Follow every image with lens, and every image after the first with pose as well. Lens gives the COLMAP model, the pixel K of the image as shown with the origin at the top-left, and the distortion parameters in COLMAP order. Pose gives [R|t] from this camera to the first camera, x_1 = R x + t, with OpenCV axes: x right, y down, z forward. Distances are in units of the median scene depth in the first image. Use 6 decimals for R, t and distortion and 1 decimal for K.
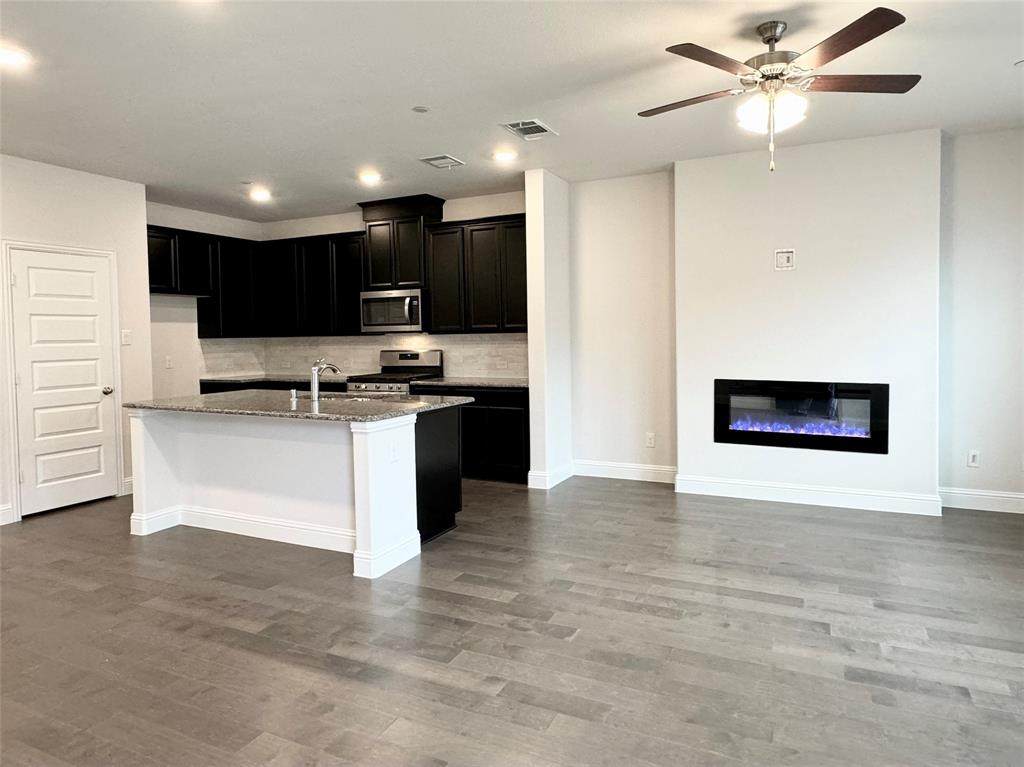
lens RADIAL K [[643.2, 0, 515.4], [0, 643.2, 348.1], [0, 0, 1]] dist [-0.004077, -0.001311]
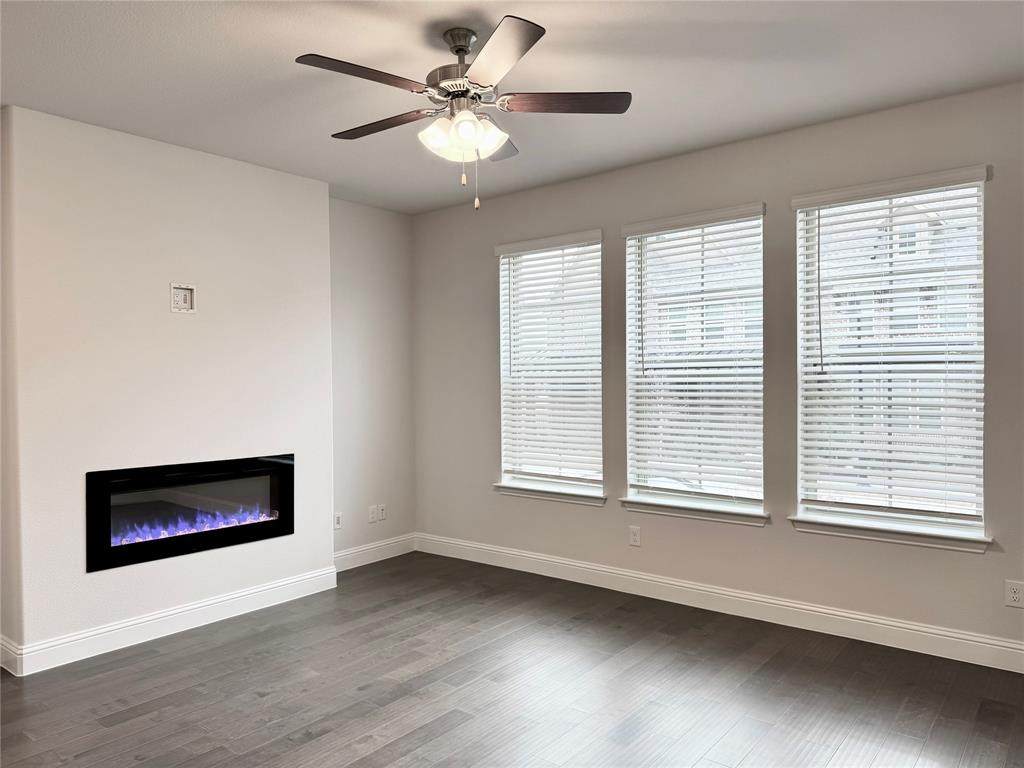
lens RADIAL K [[732.8, 0, 512.0], [0, 732.8, 384.0], [0, 0, 1]] dist [0.001127, -0.001027]
pose [[0.224864, 0.000884, 0.974390, -0.312550], [0.032848, 0.999424, -0.008487, -0.020140], [-0.973836, 0.033915, 0.224705, 0.445870]]
